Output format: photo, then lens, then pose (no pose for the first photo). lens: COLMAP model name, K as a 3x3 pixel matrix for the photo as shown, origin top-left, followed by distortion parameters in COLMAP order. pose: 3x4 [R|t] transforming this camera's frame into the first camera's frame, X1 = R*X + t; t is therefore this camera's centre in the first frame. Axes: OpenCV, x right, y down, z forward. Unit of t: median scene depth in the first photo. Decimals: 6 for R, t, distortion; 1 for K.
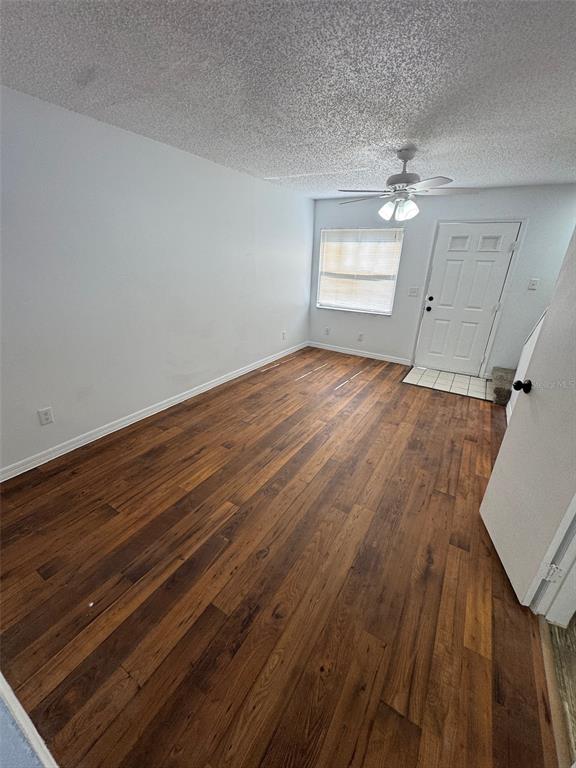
lens RADIAL K [[306.8, 0, 289.9], [0, 306.8, 383.6], [0, 0, 1]] dist [-0.002184, 0.000565]
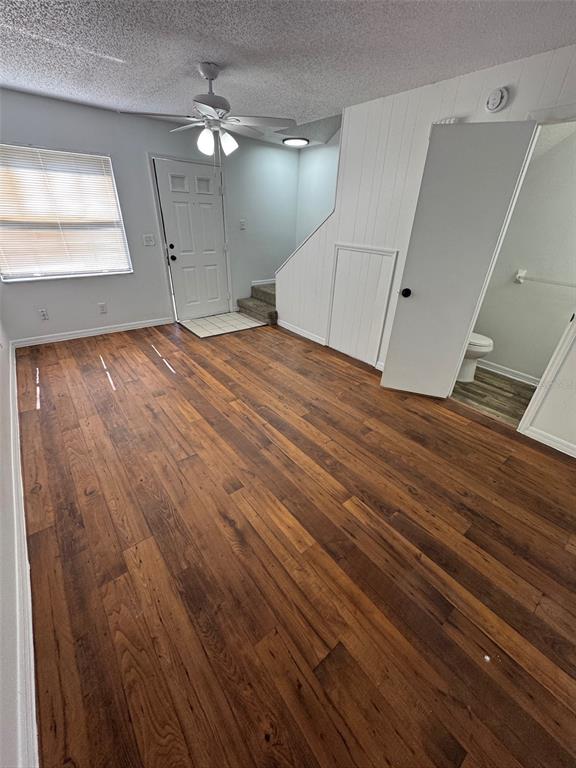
lens RADIAL K [[306.8, 0, 289.9], [0, 306.8, 383.6], [0, 0, 1]] dist [-0.002184, 0.000565]
pose [[0.337860, -0.469678, 0.815630, -0.663792], [0.331440, 0.870451, 0.363954, -0.233591], [-0.880908, 0.147367, 0.449761, 0.566873]]
